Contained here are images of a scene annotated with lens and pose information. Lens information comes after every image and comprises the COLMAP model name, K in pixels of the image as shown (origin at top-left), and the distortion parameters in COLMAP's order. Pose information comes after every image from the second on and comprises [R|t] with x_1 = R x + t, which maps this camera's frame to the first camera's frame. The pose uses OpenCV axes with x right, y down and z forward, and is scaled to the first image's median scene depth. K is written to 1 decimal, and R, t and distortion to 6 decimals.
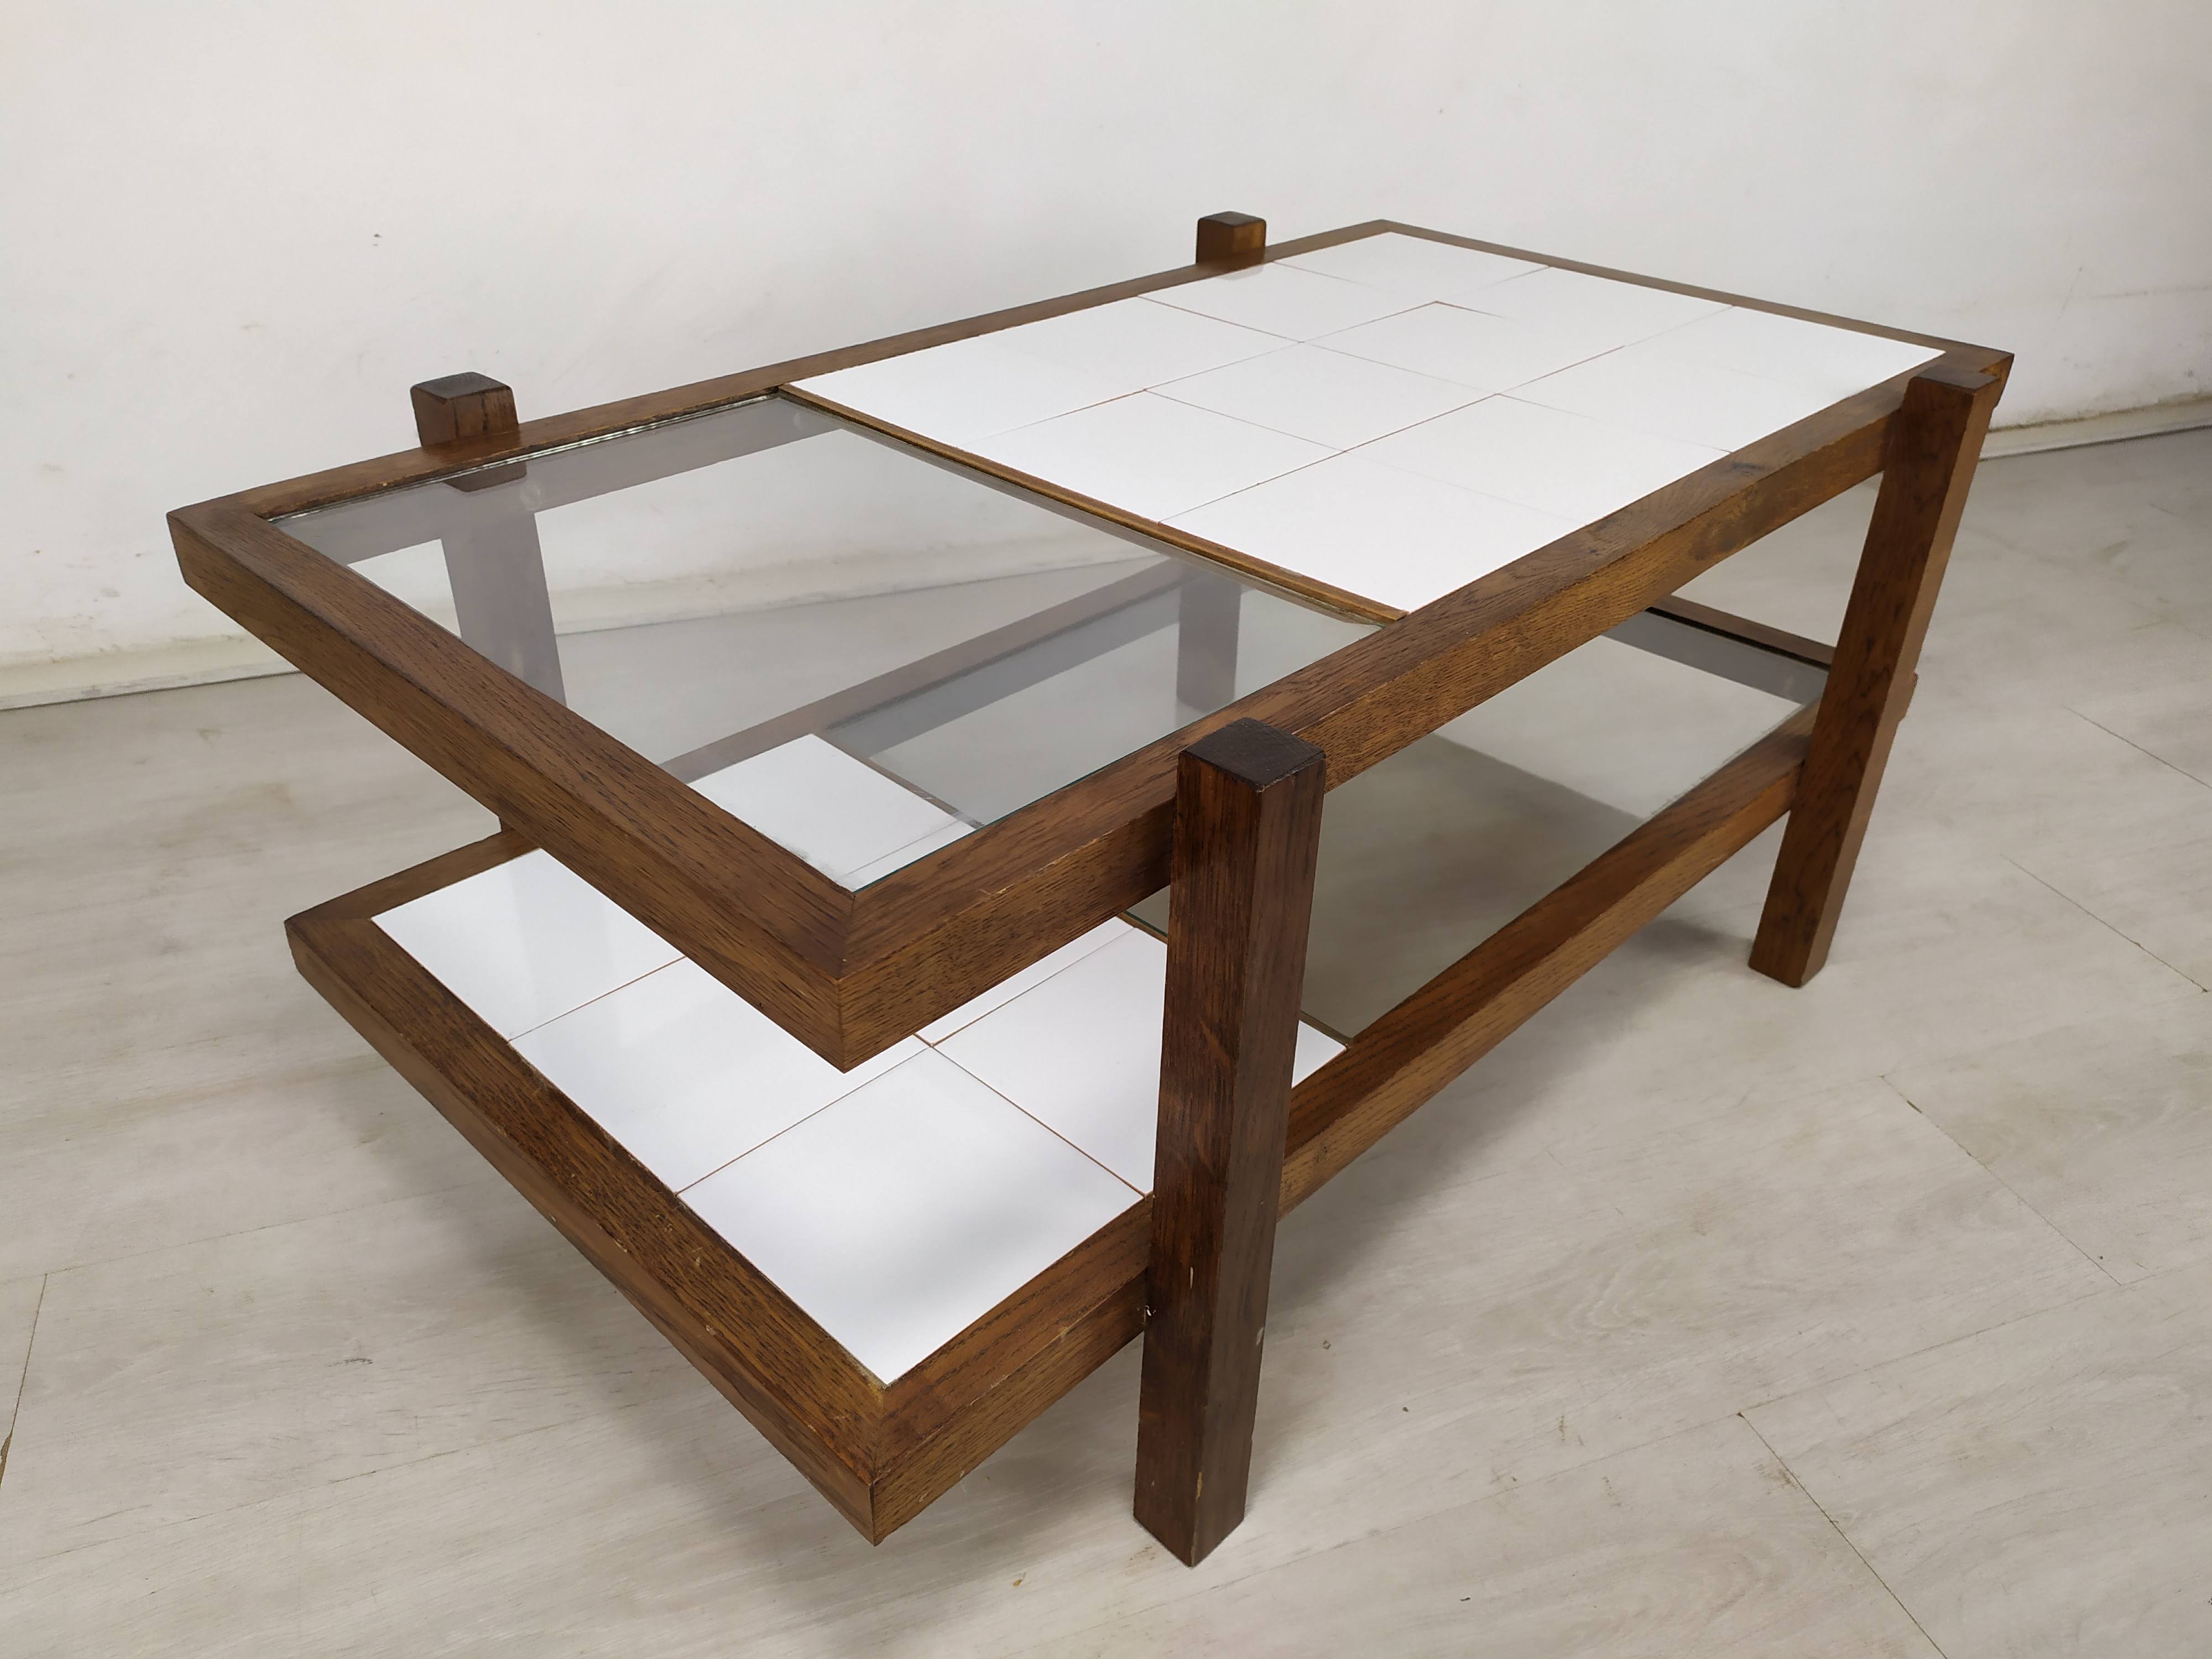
lens RADIAL K [[1670.9, 0, 1111.6], [0, 1670.9, 838.1], [0, 0, 1]] dist [0.029272, -0.026648]
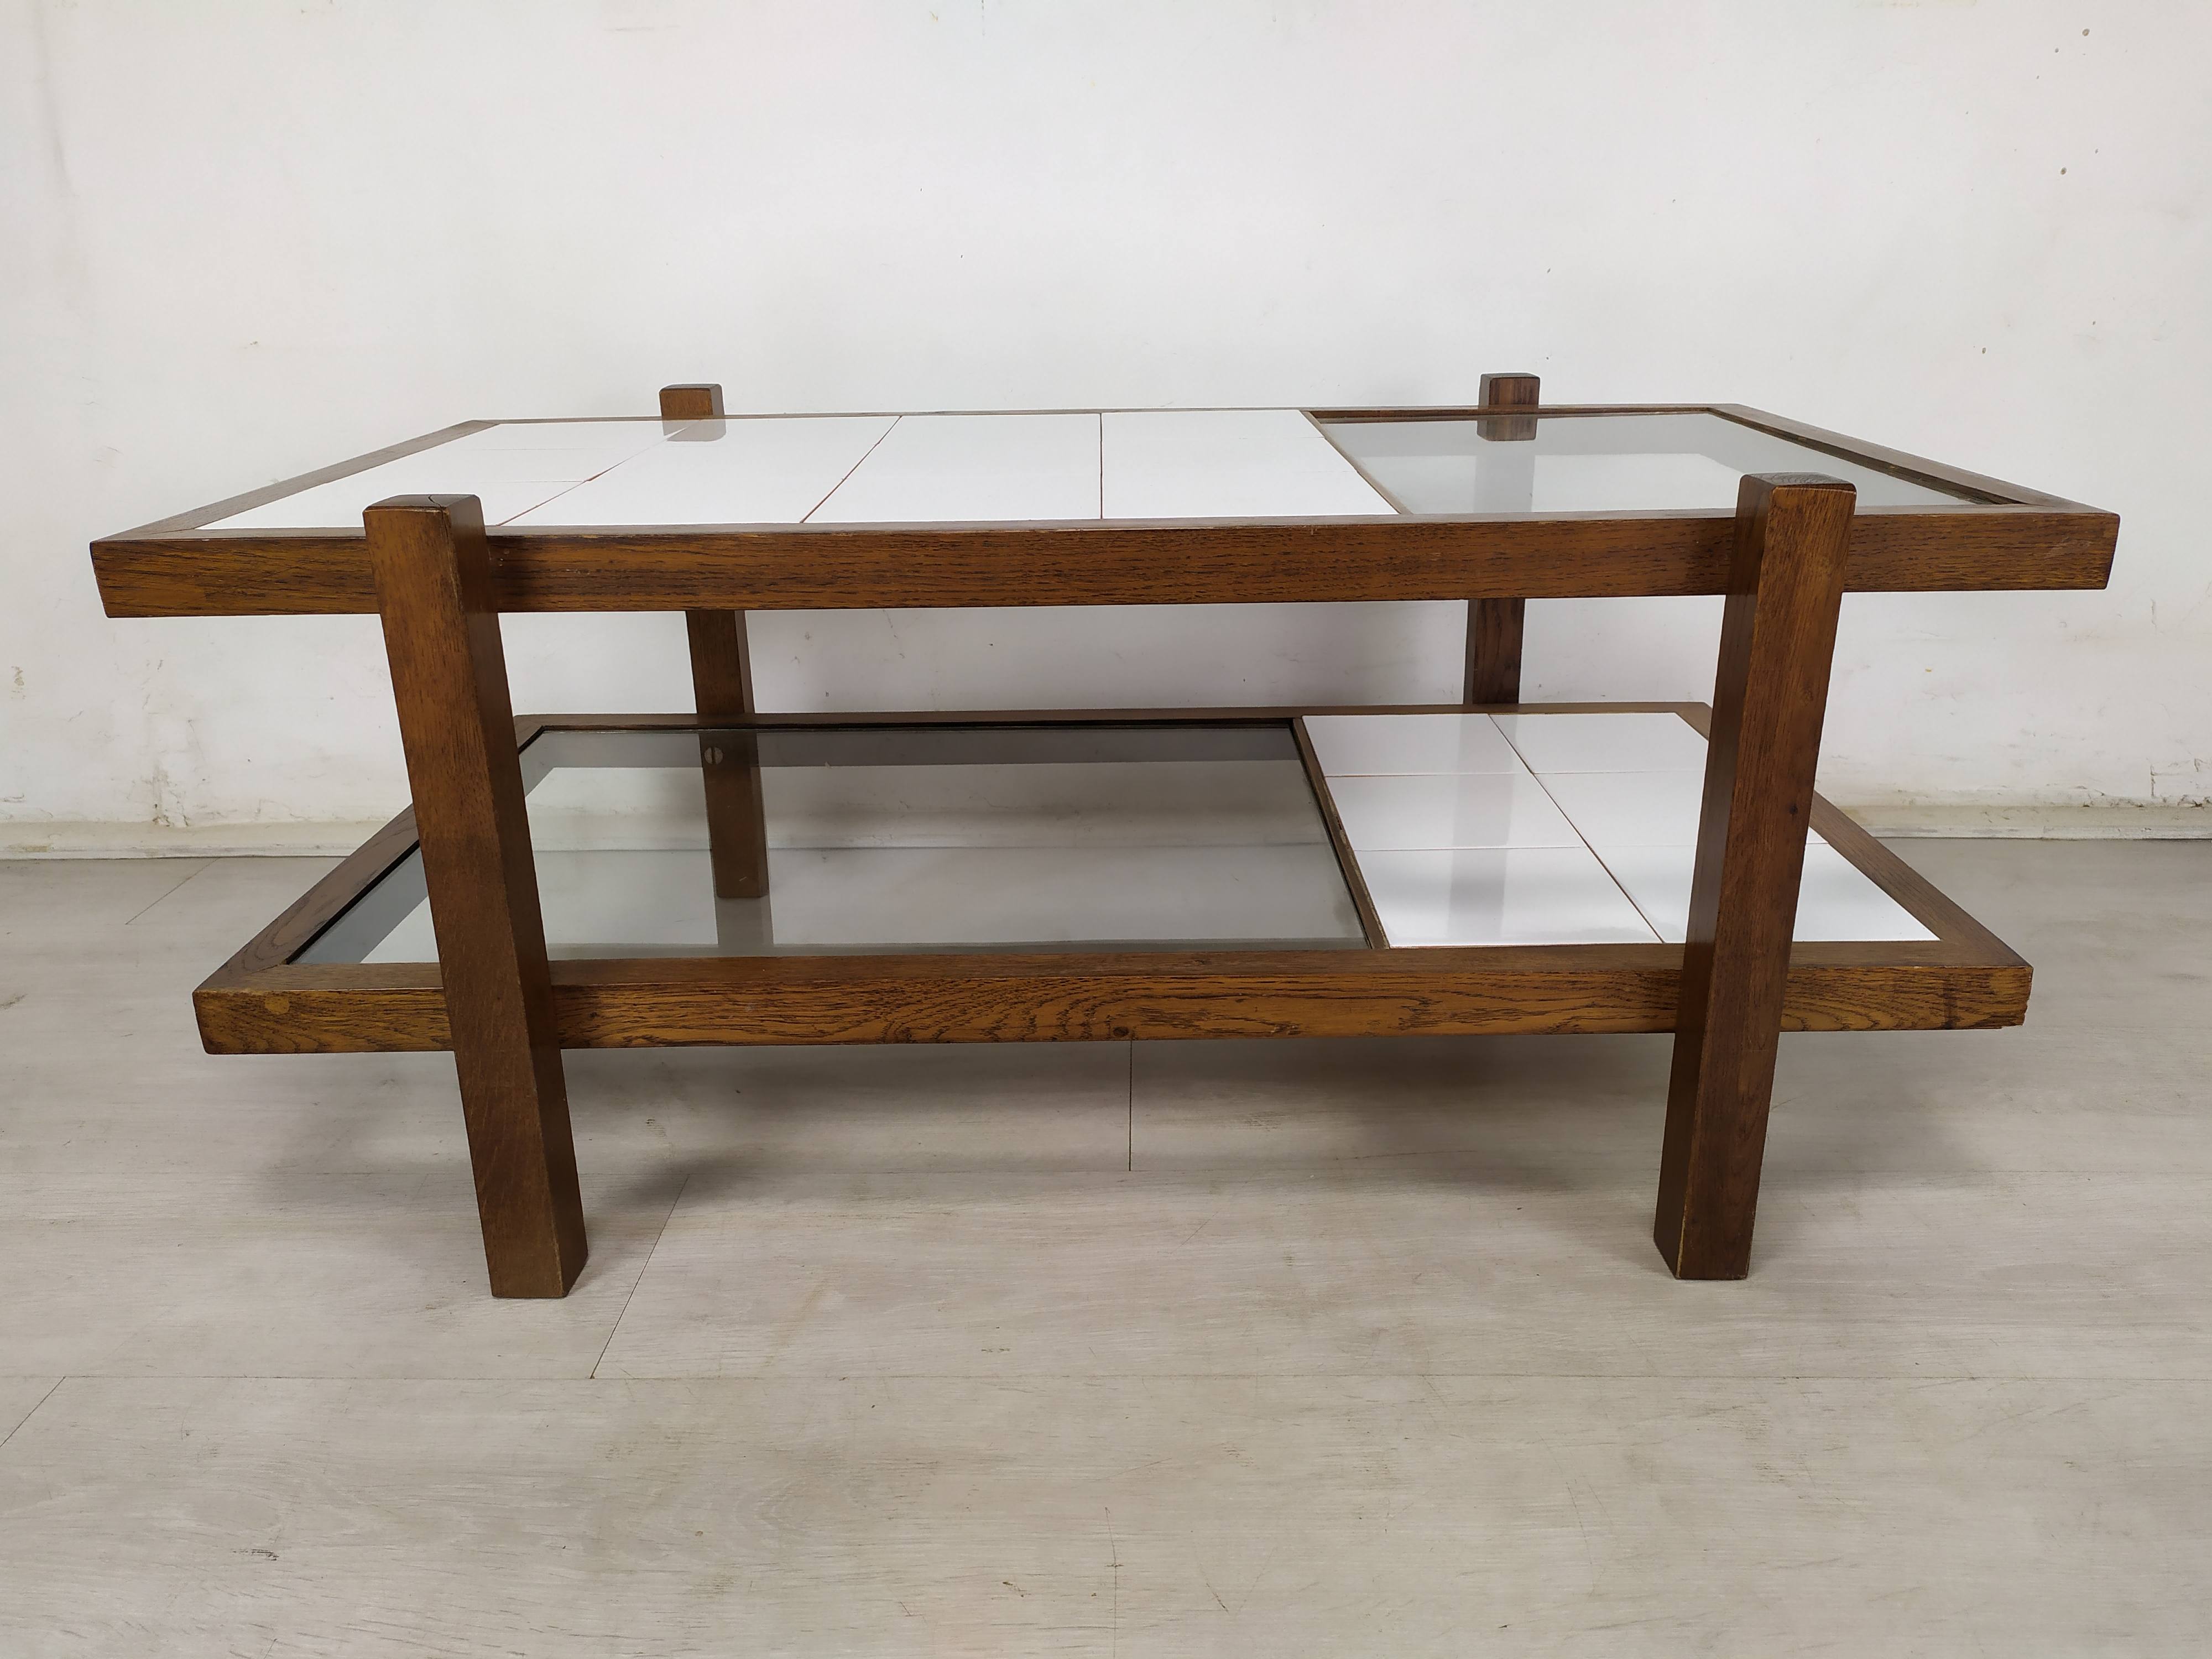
lens RADIAL K [[1670.9, 0, 1106.4], [0, 1670.9, 828.0], [0, 0, 1]] dist [0.029272, -0.026648]
pose [[0.932116, 0.093049, -0.350002, 0.217303], [-0.164516, 0.969751, -0.180326, 0.044536], [0.322636, 0.225666, 0.919229, 0.300496]]
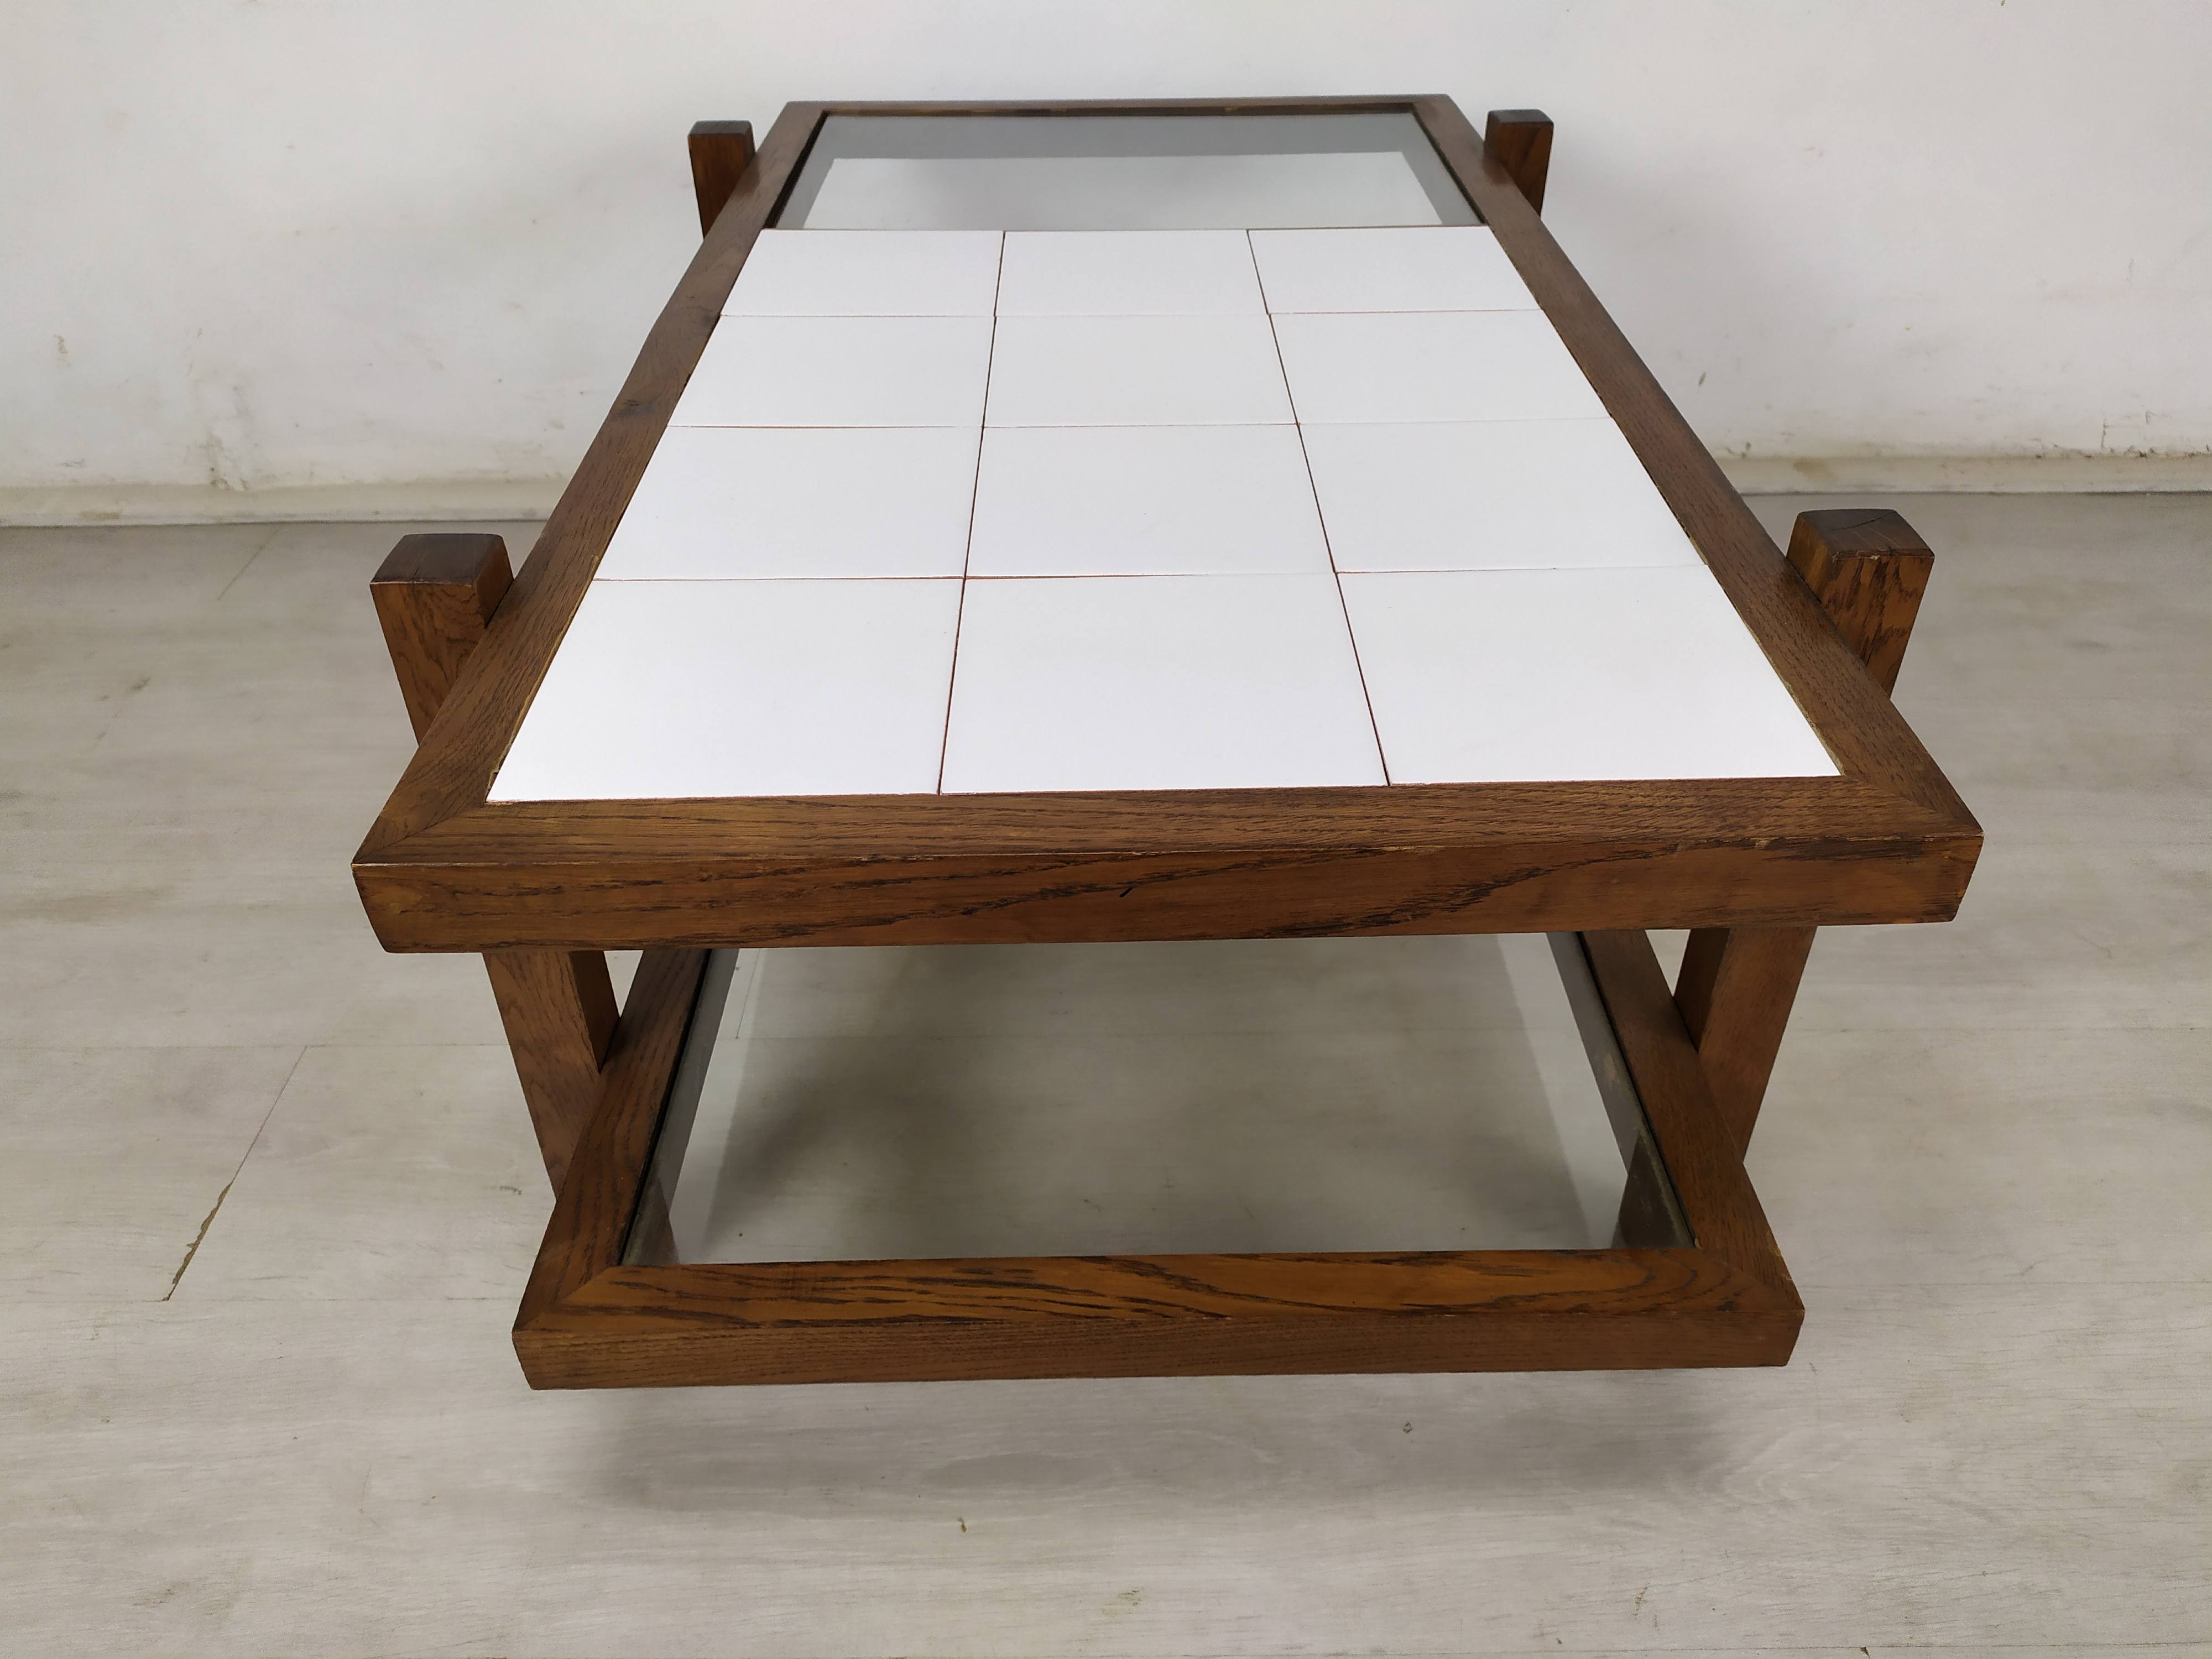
lens RADIAL K [[1670.9, 0, 1110.5], [0, 1670.9, 822.5], [0, 0, 1]] dist [0.029272, -0.026648]
pose [[0.939281, 0.176331, -0.294379, 0.205216], [-0.155115, 0.983402, 0.094122, -0.090116], [0.306090, -0.042744, 0.951043, 0.105903]]
